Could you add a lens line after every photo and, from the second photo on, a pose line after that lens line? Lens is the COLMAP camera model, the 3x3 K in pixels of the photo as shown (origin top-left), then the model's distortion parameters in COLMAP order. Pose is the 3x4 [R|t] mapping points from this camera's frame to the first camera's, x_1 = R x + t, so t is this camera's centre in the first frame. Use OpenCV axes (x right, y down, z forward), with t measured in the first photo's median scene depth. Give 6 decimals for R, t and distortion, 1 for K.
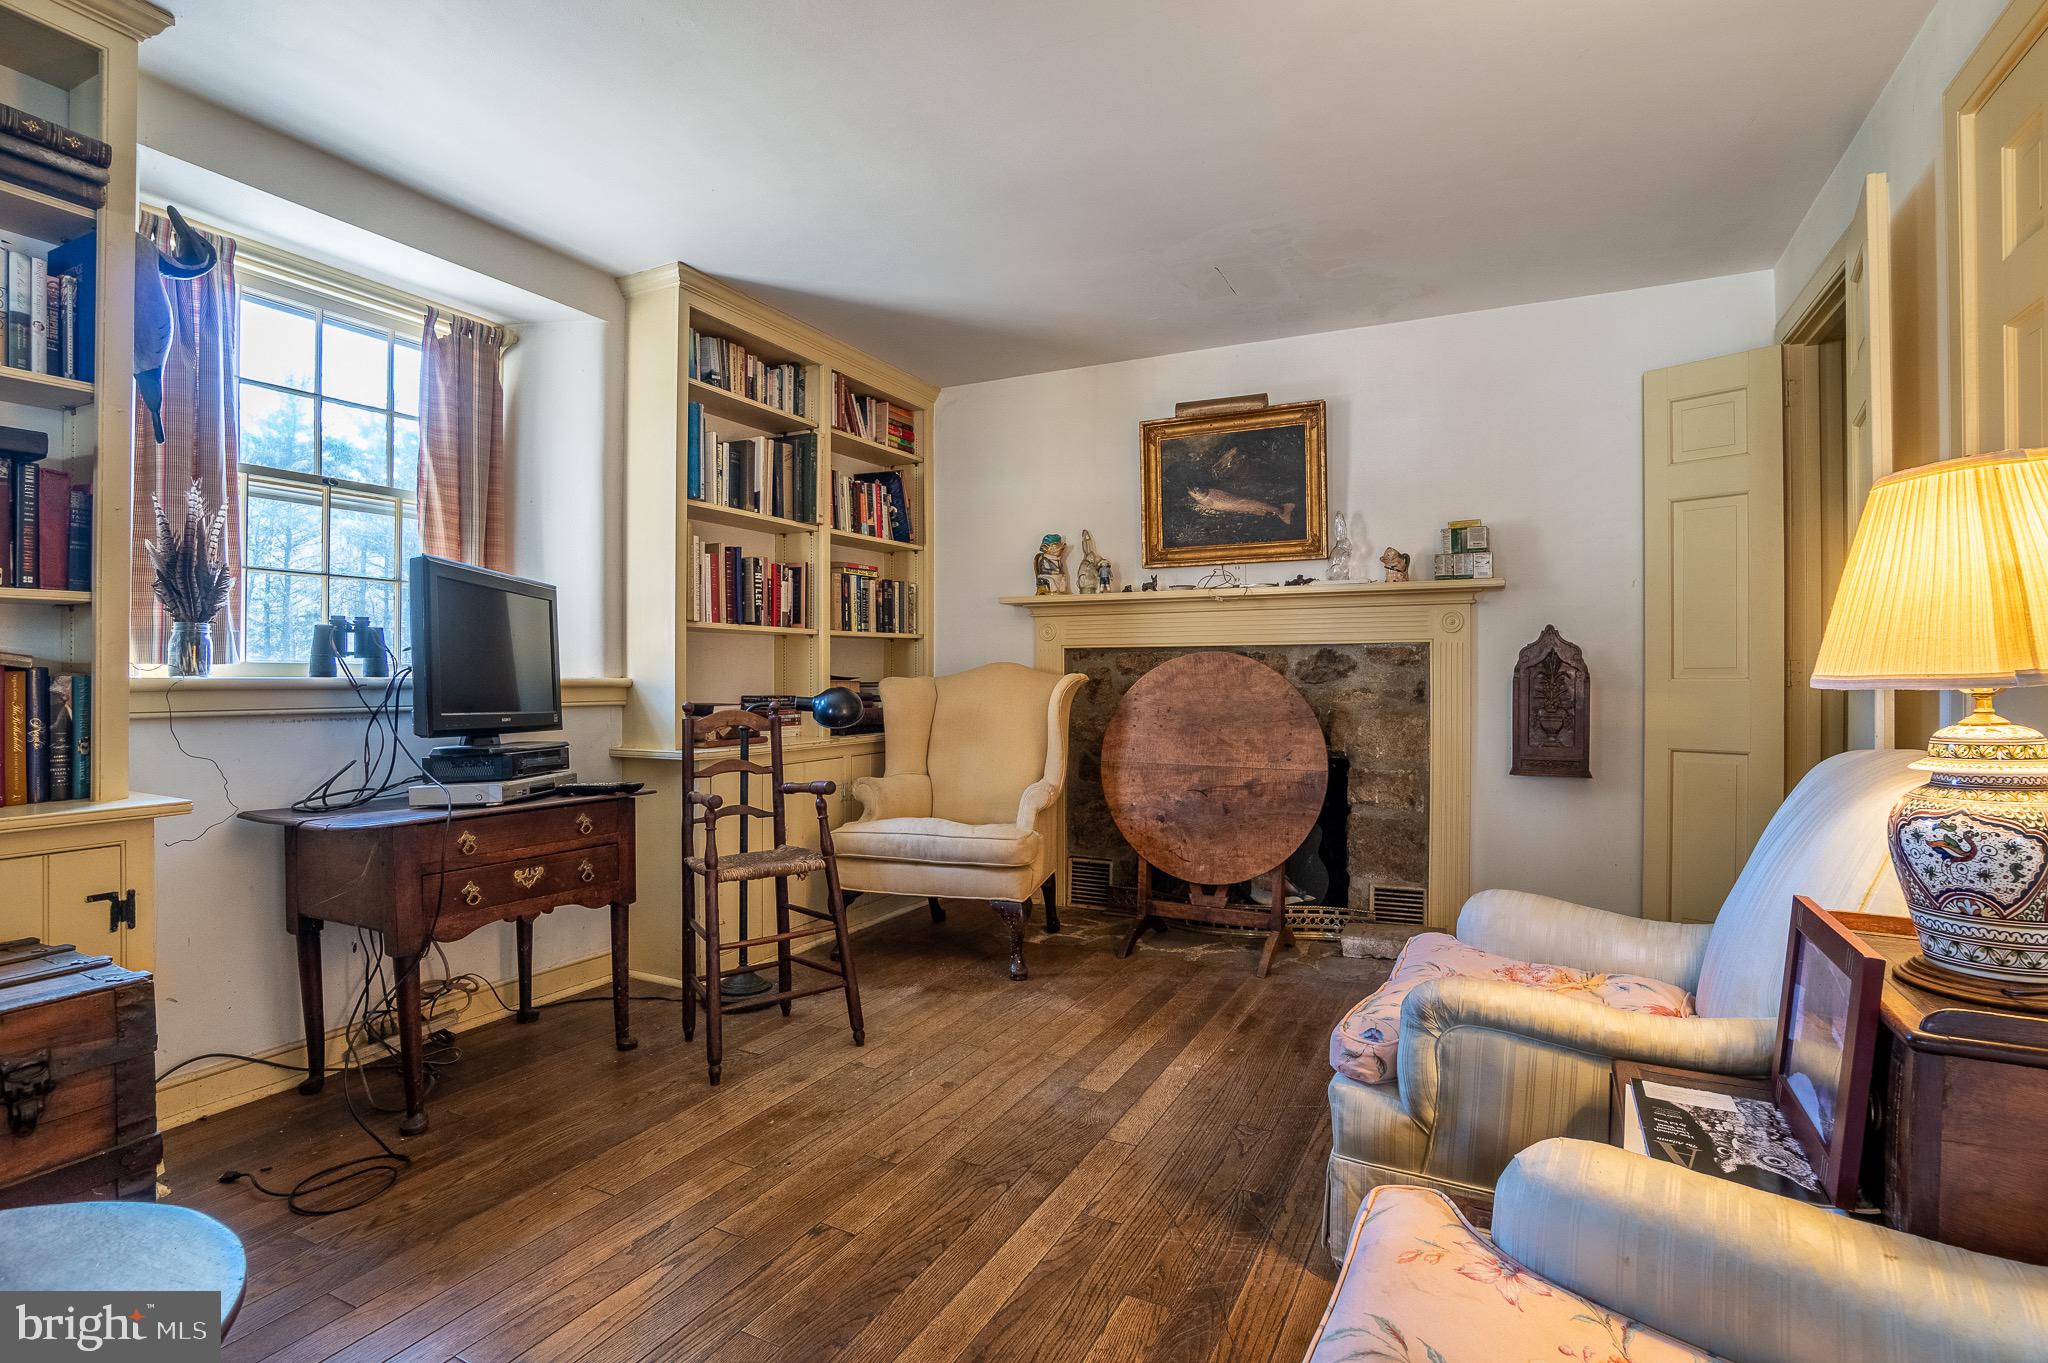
lens RADIAL K [[975.2, 0, 1020.4], [0, 975.2, 675.1], [0, 0, 1]] dist [-0.000311, 0.000013]
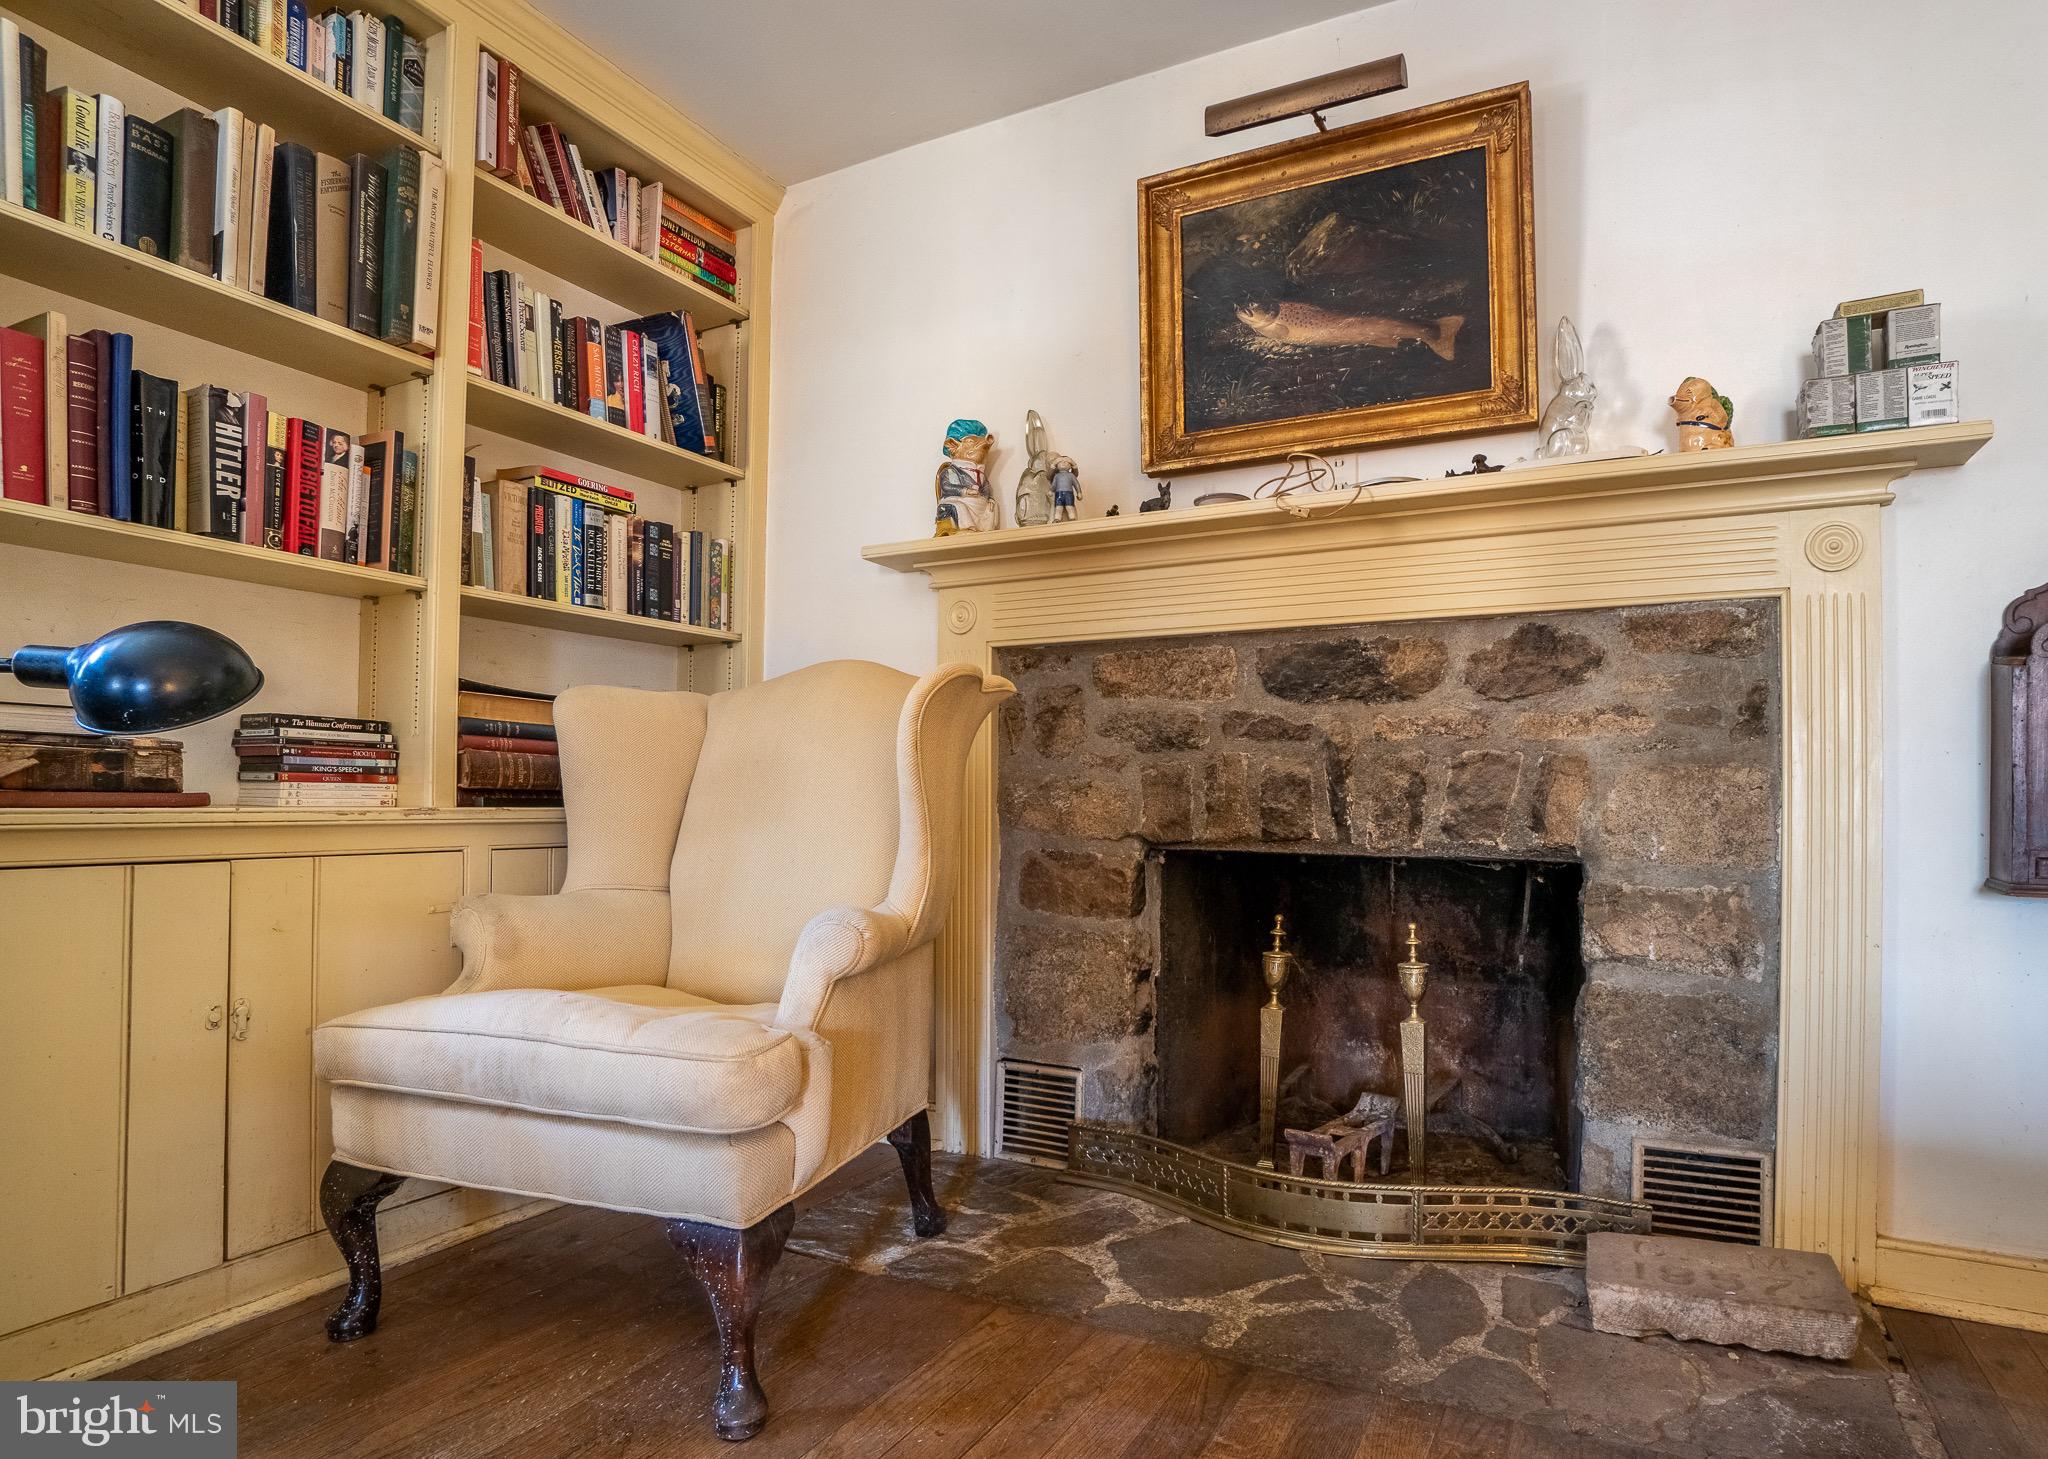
lens RADIAL K [[1111.7, 0, 1022.5], [0, 1111.7, 805.8], [0, 0, 1]] dist [-0.023734, 0.000531]
pose [[0.998552, 0.002634, -0.053732, 0.098452], [-0.002194, 0.999964, 0.008254, 0.053964], [0.053751, -0.008124, 0.998521, 0.454480]]
